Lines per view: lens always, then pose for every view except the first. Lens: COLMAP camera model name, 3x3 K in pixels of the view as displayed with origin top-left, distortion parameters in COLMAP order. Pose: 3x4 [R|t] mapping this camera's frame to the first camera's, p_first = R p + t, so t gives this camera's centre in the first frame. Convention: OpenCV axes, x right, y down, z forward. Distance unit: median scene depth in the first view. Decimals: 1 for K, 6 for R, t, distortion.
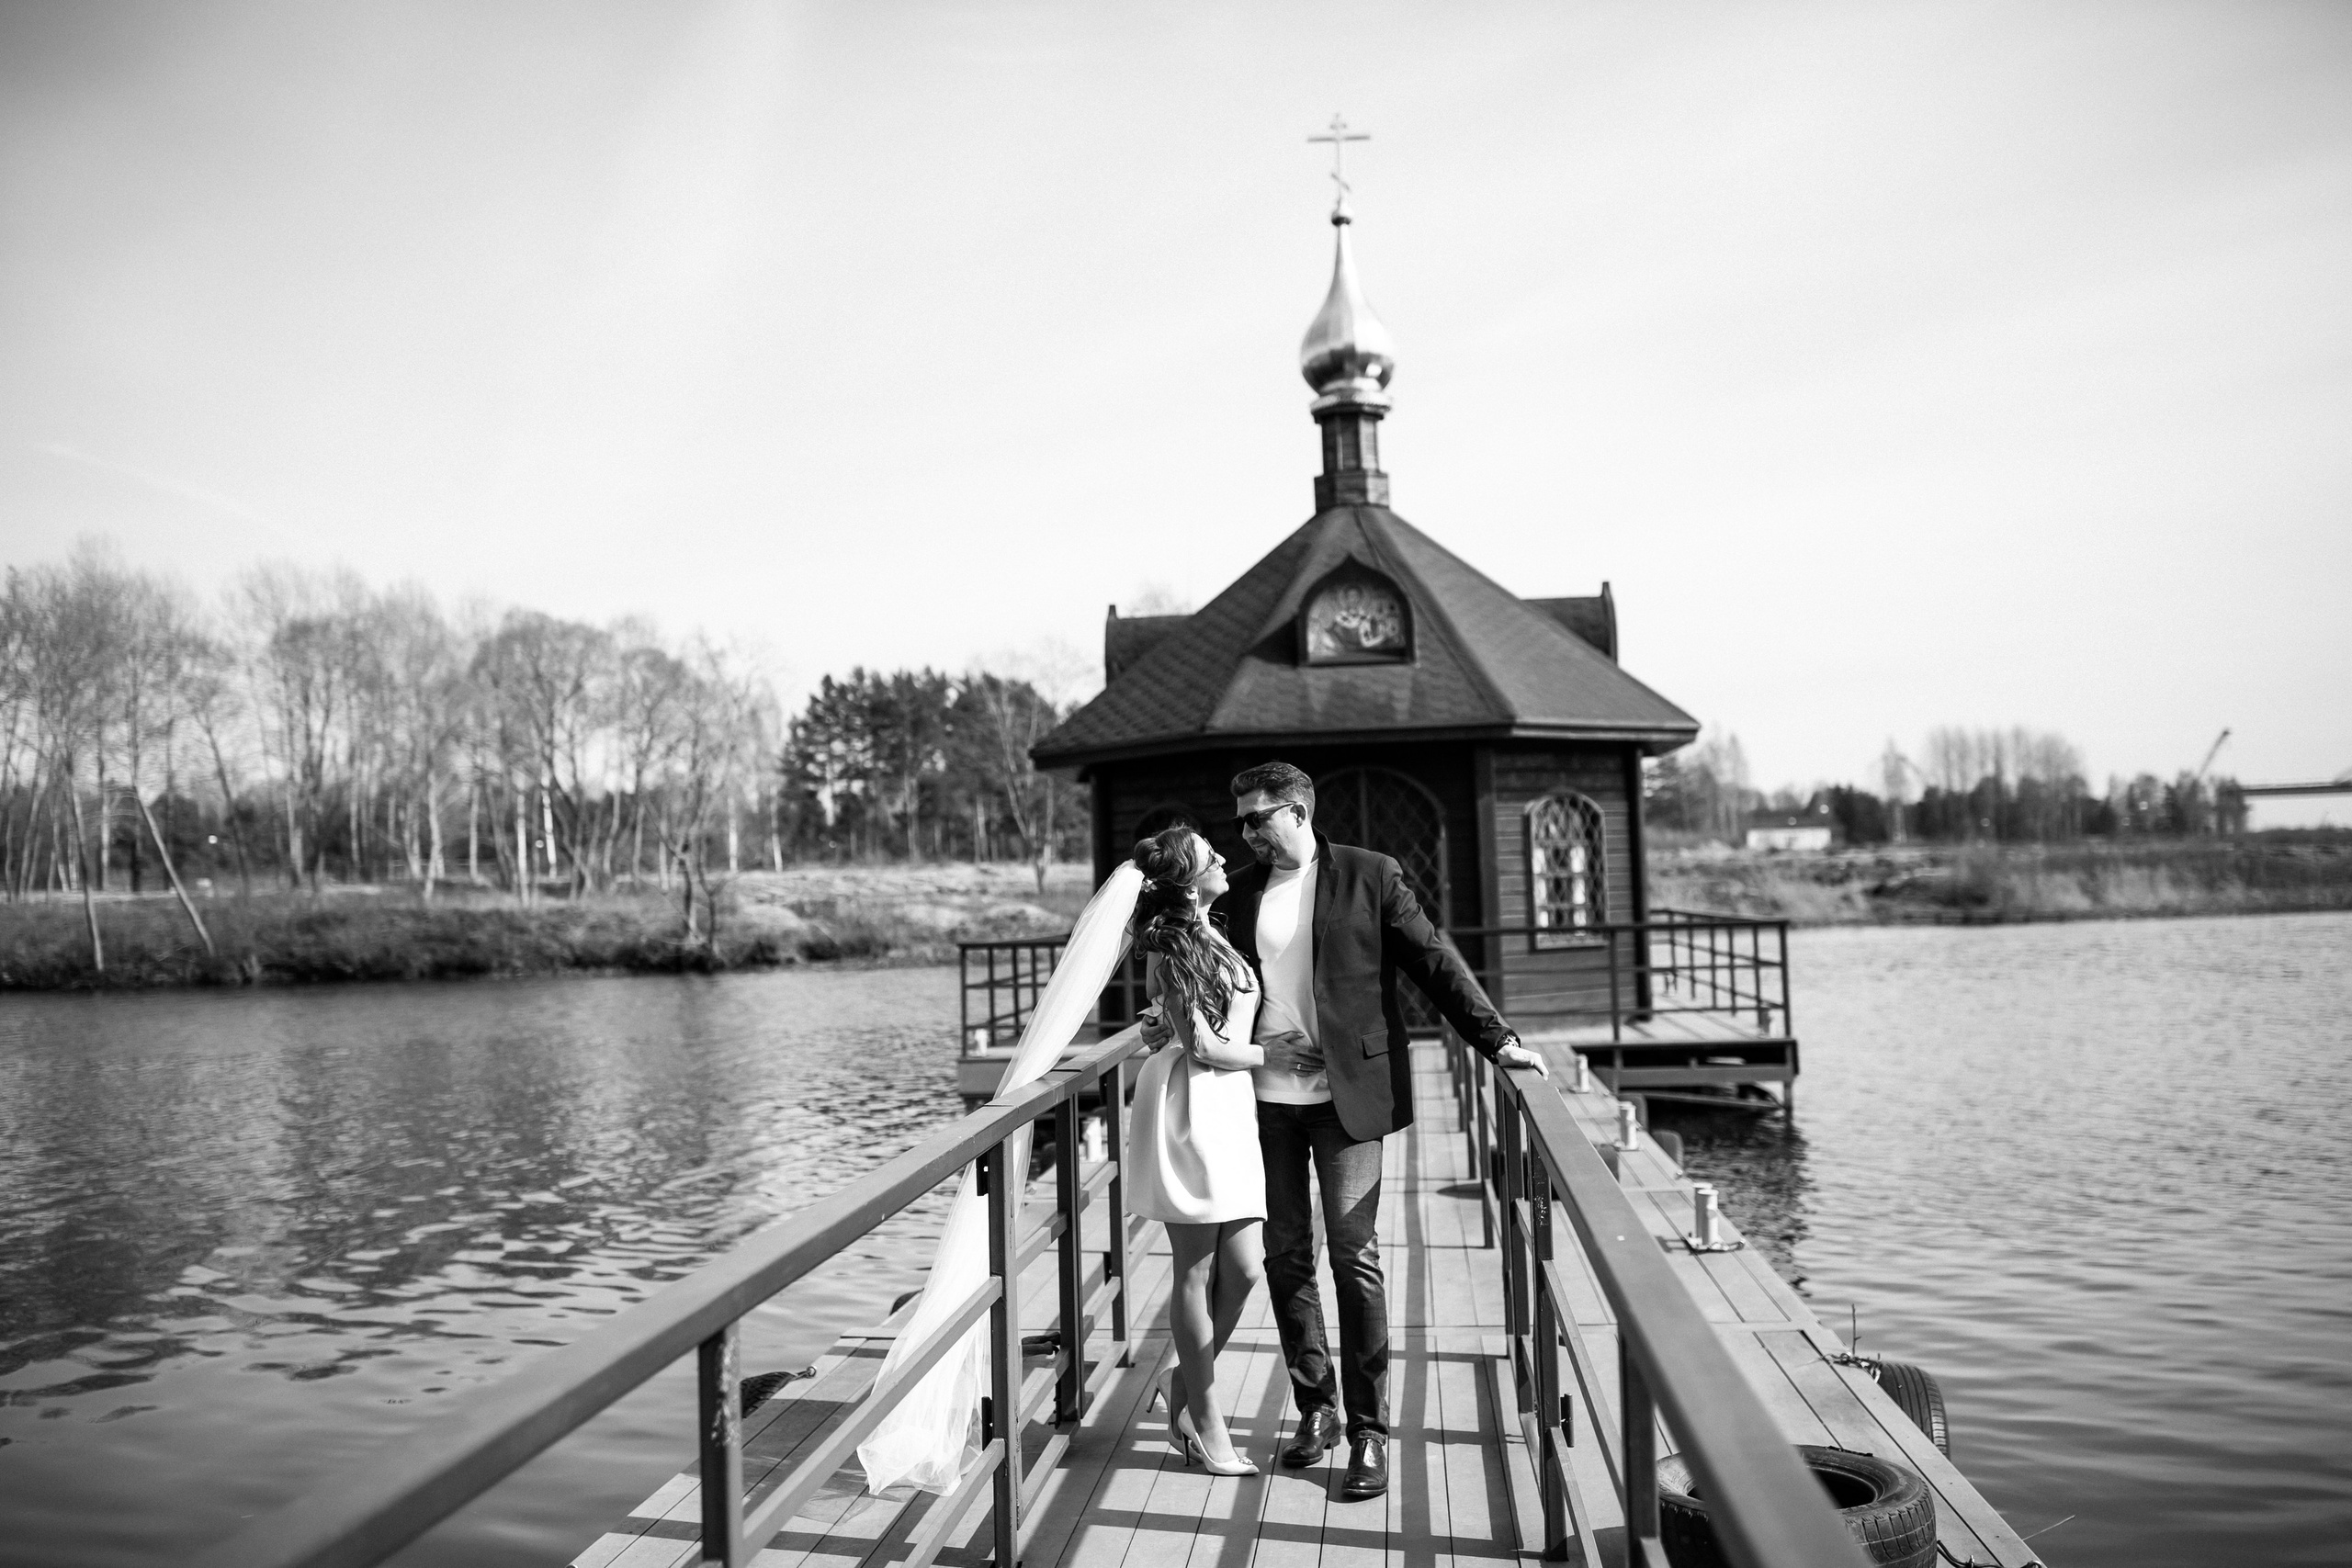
lens RADIAL K [[2234.9, 0, 1182.8], [0, 2234.9, 786.0], [0, 0, 1]] dist [-0.007038, -0.018317]
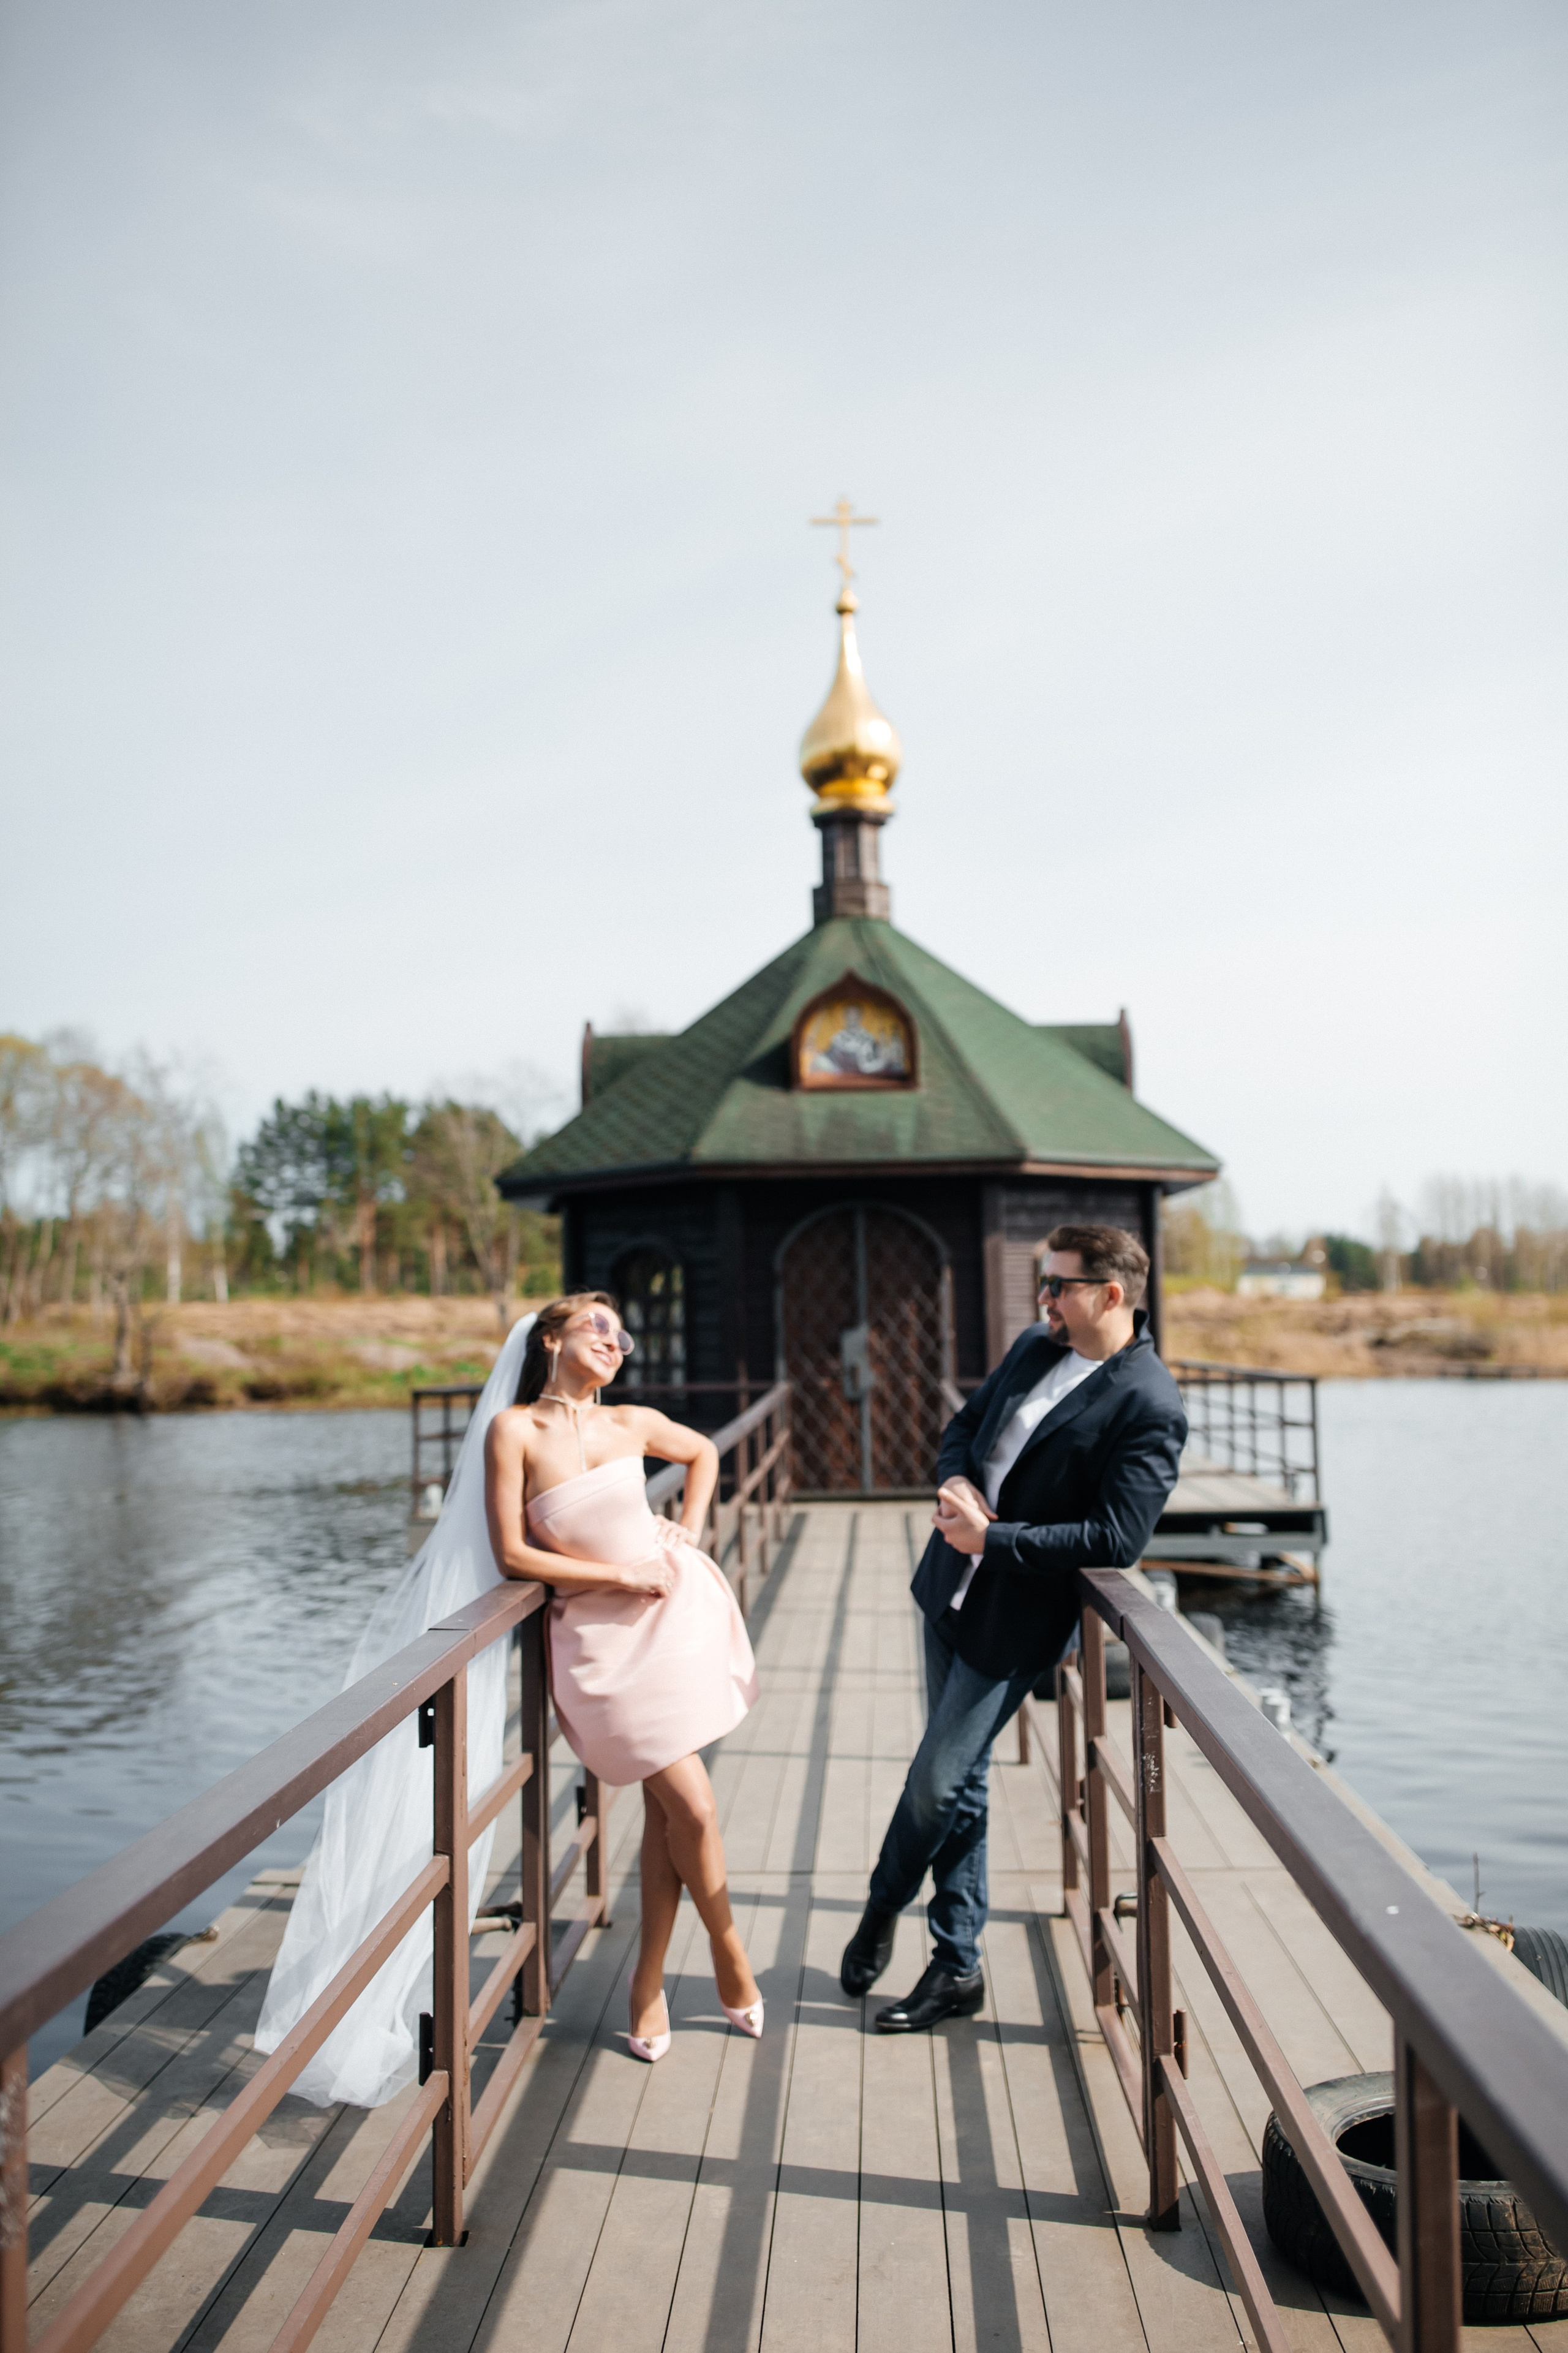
lens RADIAL K [[2335.3, 0, 791.0], [0, 2335.3, 1178.9], [0, 0, 1]] dist [-0.007528, -0.008273]
pose [[0.998122, 0.018549, 0.058374, -0.003295], [-0.017466, 0.999667, -0.019008, 0.000424], [-0.058707, 0.017952, 0.998114, 0.041939]]
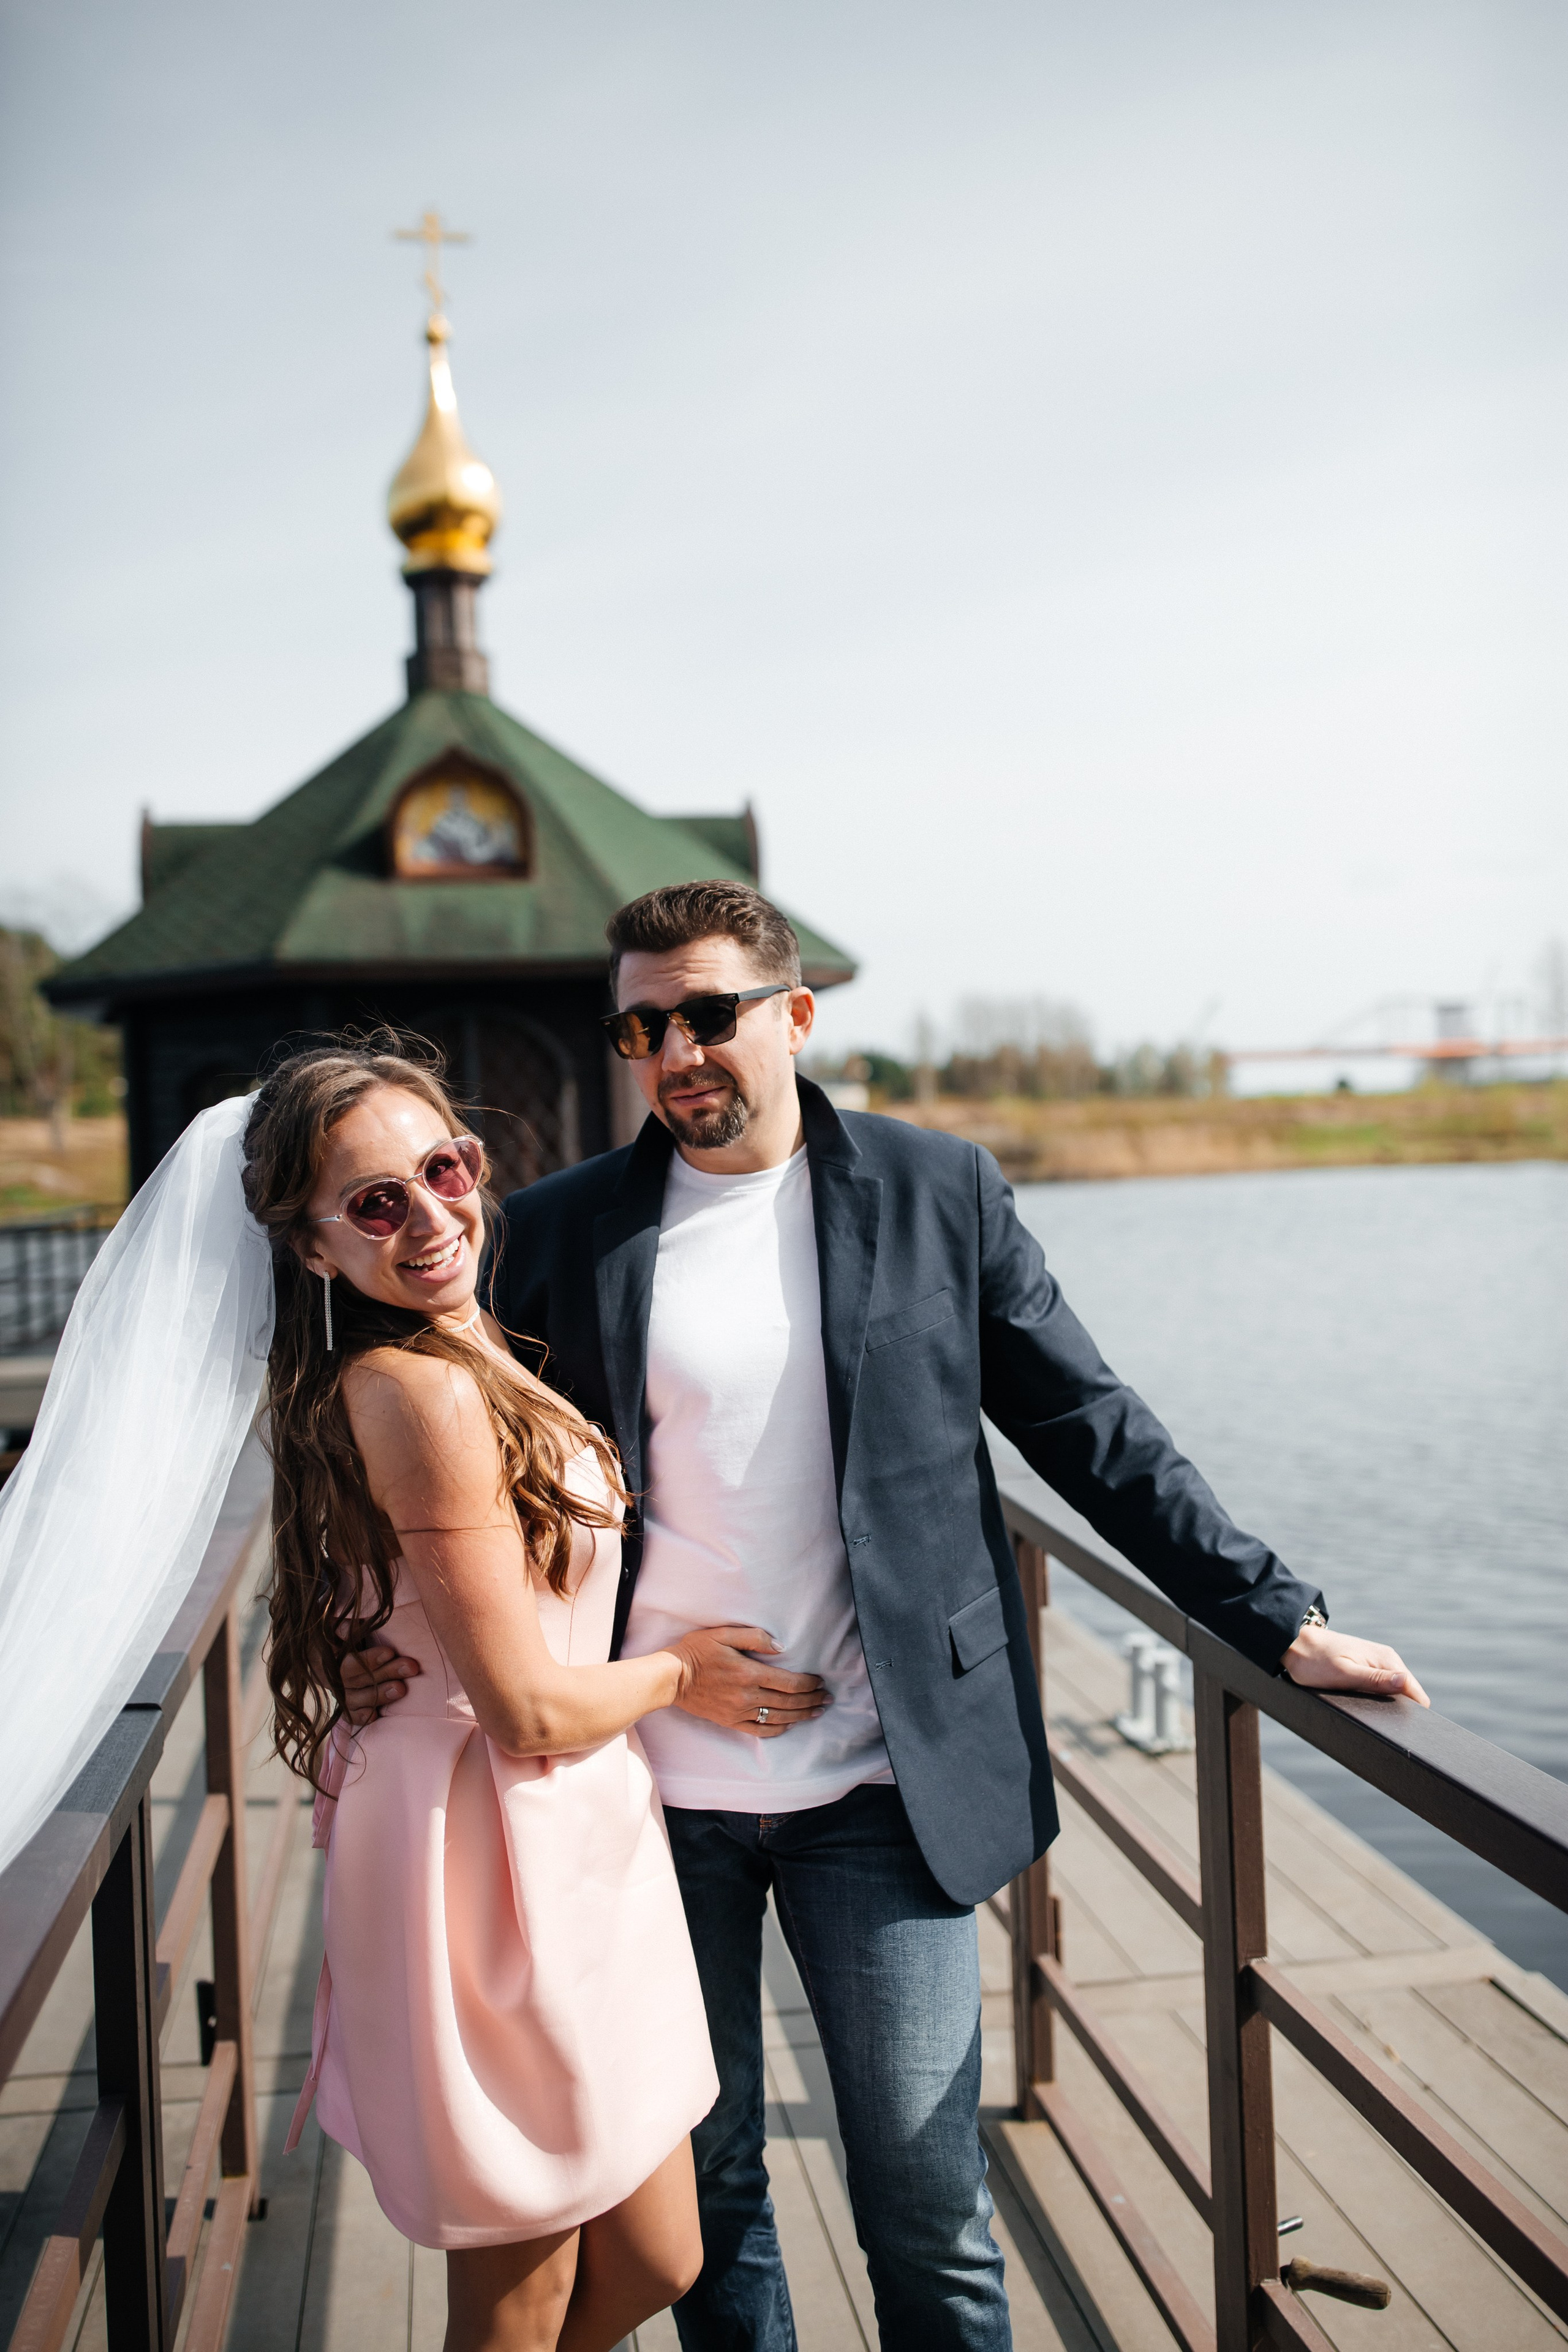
lens RADIAL K [[2235.1, 0, 790.0], [0, 2235.1, 1171.7], [0, 0, 1]] dist [-0.007038, -0.018317]
pose [[0.968013, -0.005056, 0.250848, -0.009561], [-0.009189, 0.998412, 0.055583, 0.004151], [-0.250730, -0.056110, 0.966429, 0.161022]]
